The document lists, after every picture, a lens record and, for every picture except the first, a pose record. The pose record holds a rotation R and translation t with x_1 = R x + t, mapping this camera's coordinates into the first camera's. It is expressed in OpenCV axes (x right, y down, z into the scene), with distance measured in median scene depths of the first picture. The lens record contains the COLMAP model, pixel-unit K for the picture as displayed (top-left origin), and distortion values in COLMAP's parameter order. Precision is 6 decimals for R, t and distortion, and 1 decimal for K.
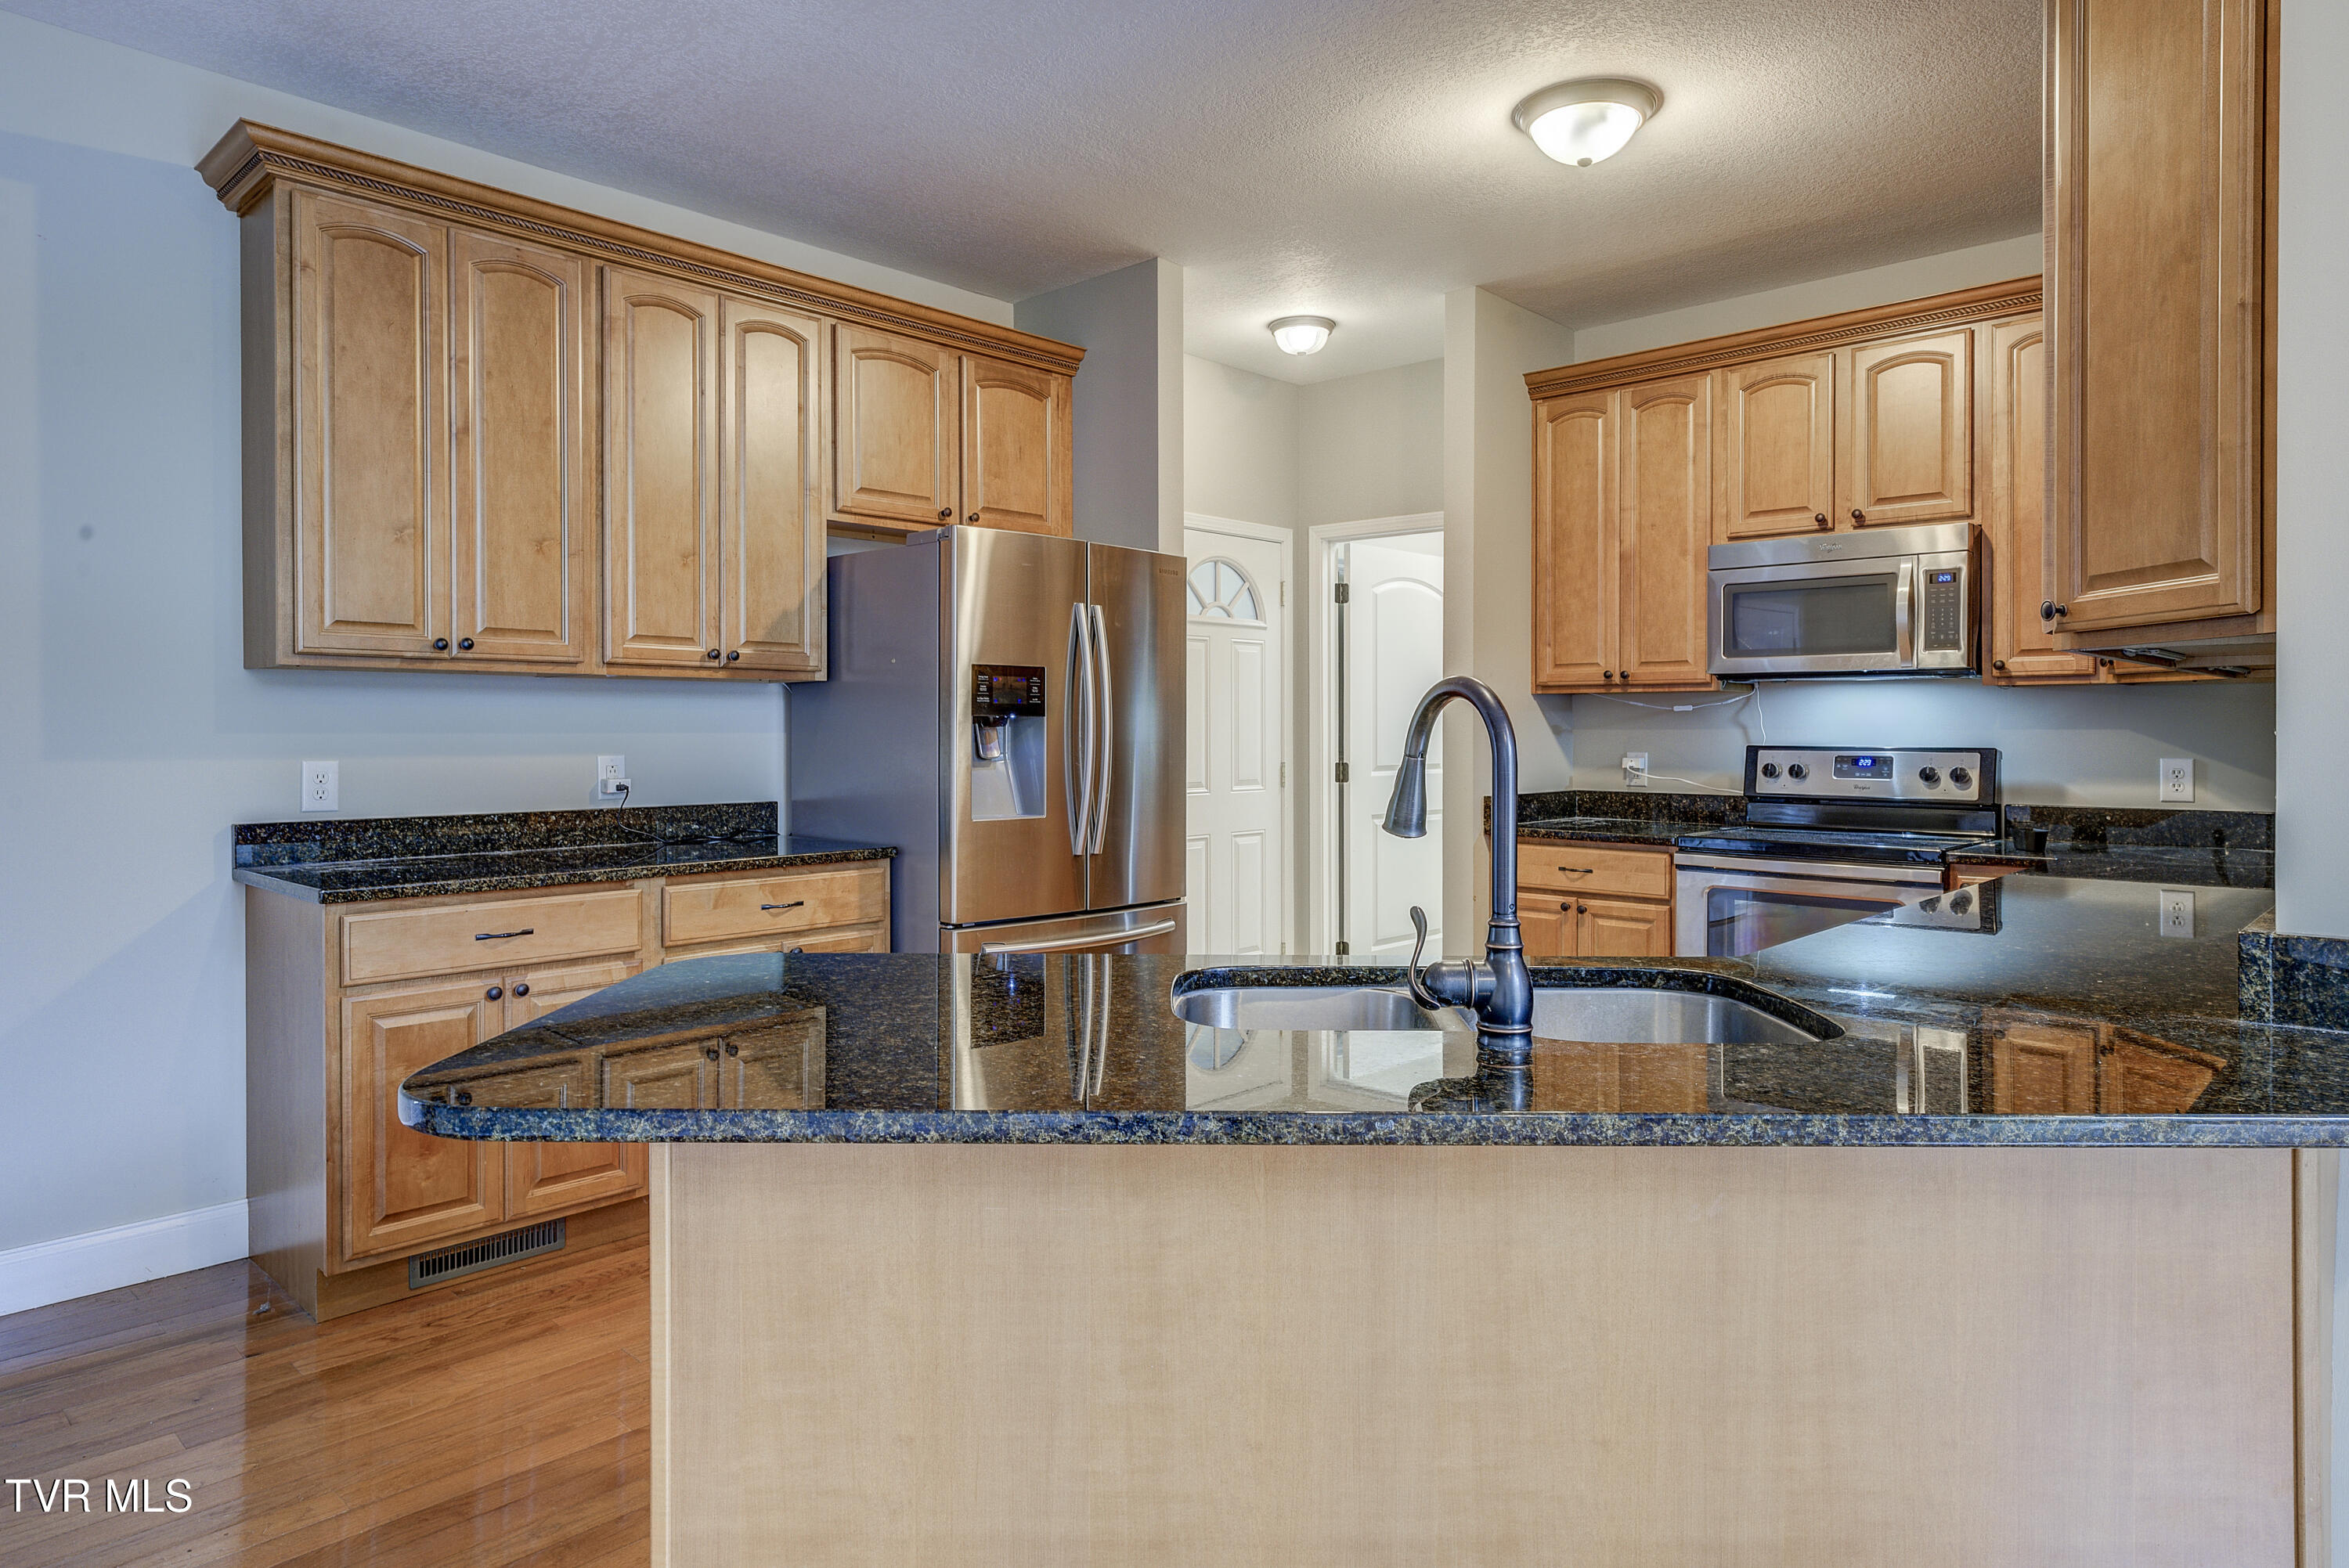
lens RADIAL K [[1391.4, 0, 1177.7], [0, 1391.4, 746.5], [0, 0, 1]] dist [0.004689, 0.001051]
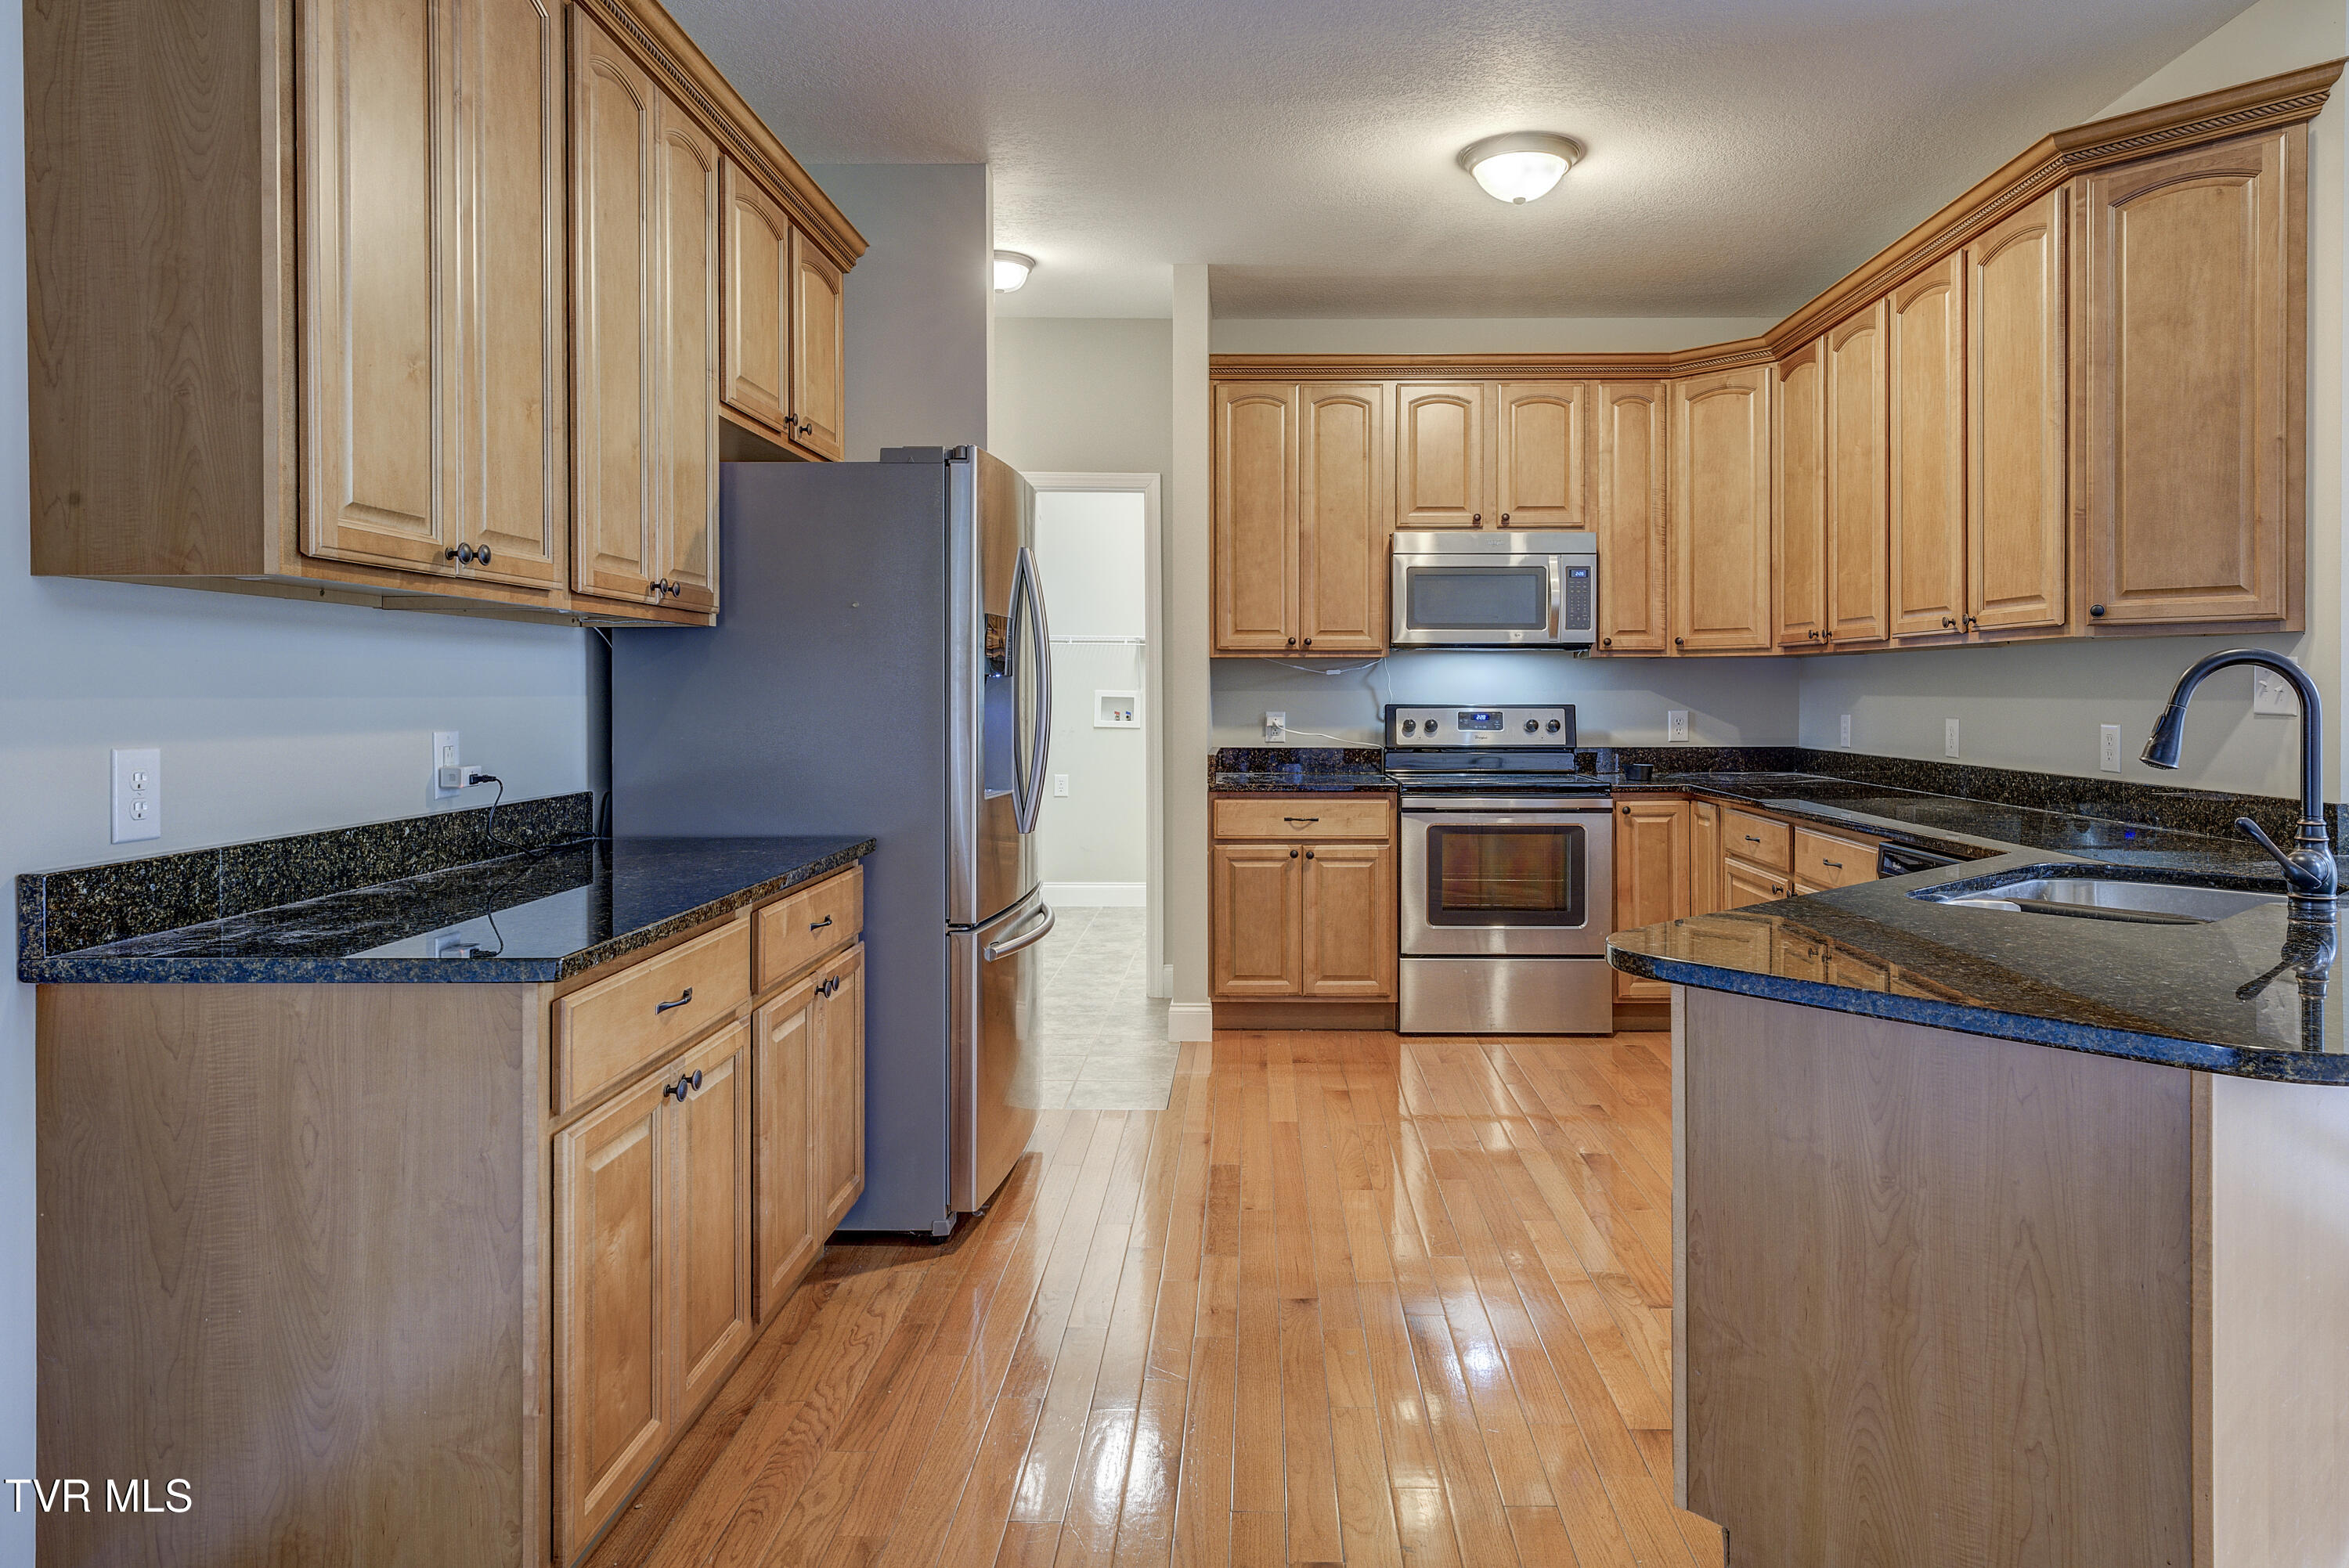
lens RADIAL K [[1404.9, 0, 1239.6], [0, 1404.9, 705.3], [0, 0, 1]] dist [0.004402, -0.000123]
pose [[0.737792, -0.007740, 0.674984, -0.527994], [0.010121, 0.999949, 0.000404, -0.001998], [-0.674953, 0.006534, 0.737832, 0.233820]]
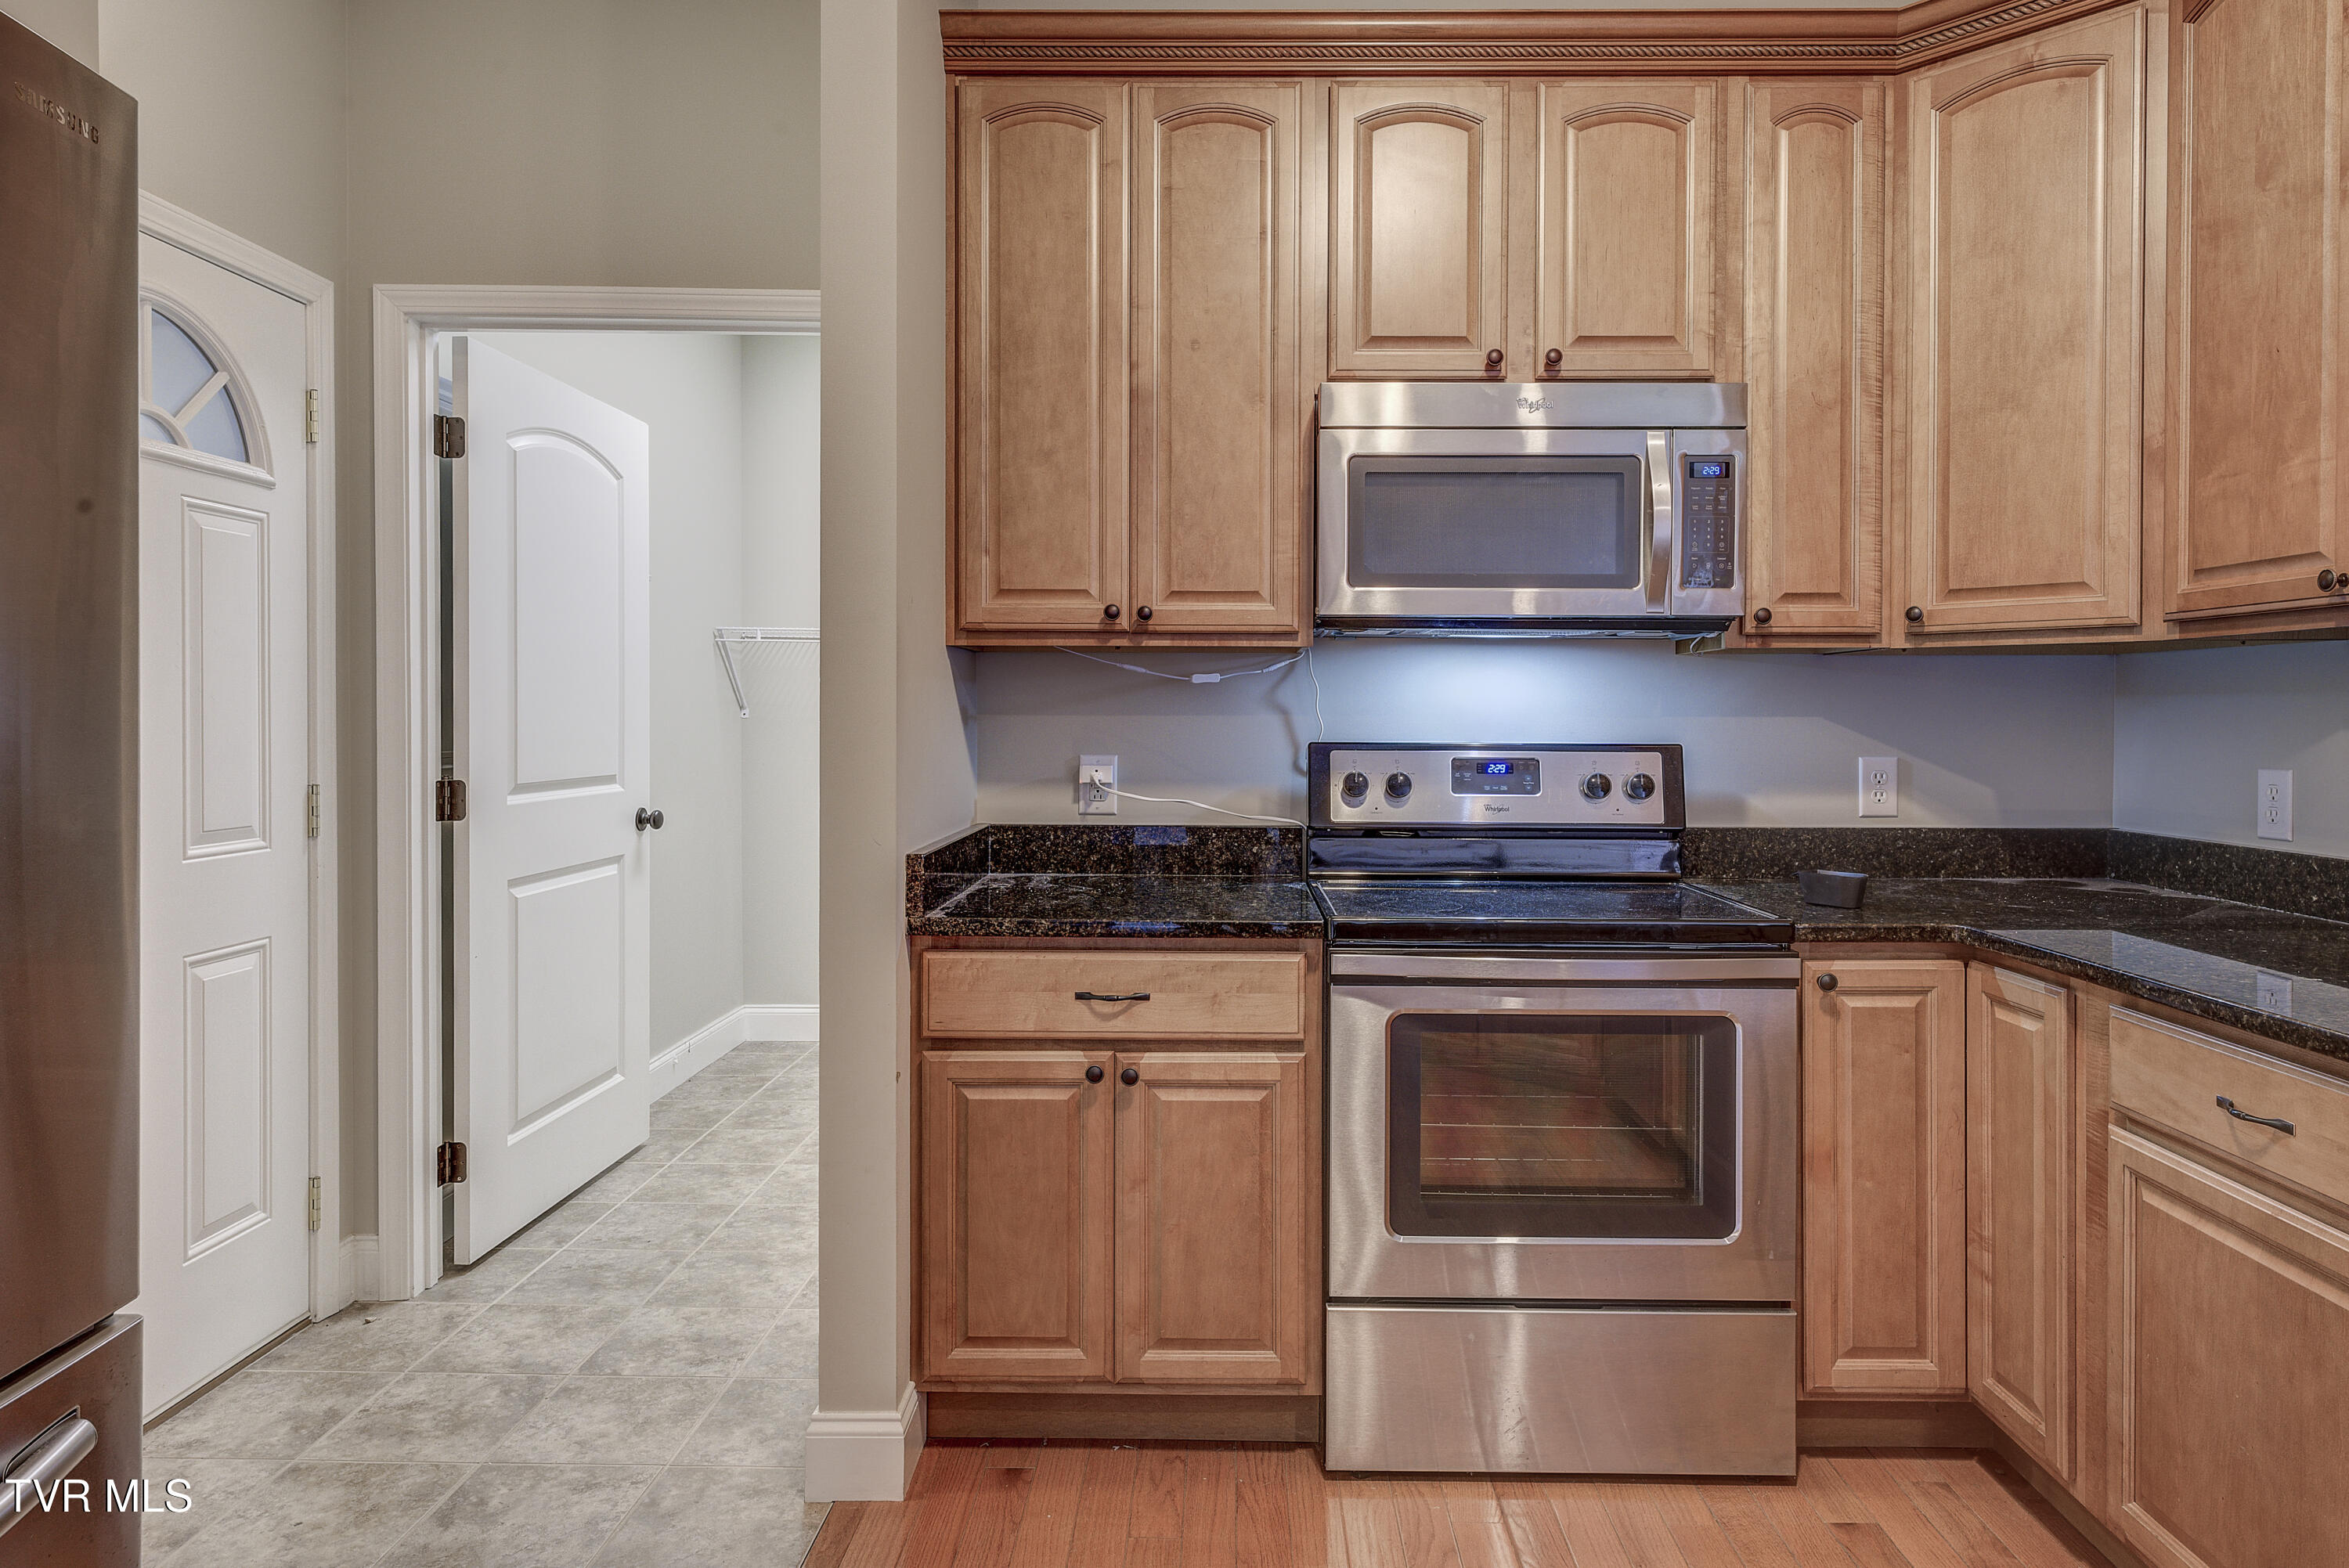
lens RADIAL K [[1393.2, 0, 1228.7], [0, 1393.2, 730.7], [0, 0, 1]] dist [0.005187, 0.000362]
pose [[0.731644, -0.004238, 0.681674, -0.024701], [0.005928, 0.999982, -0.000147, -0.006626], [-0.681661, 0.004148, 0.731656, 0.648815]]
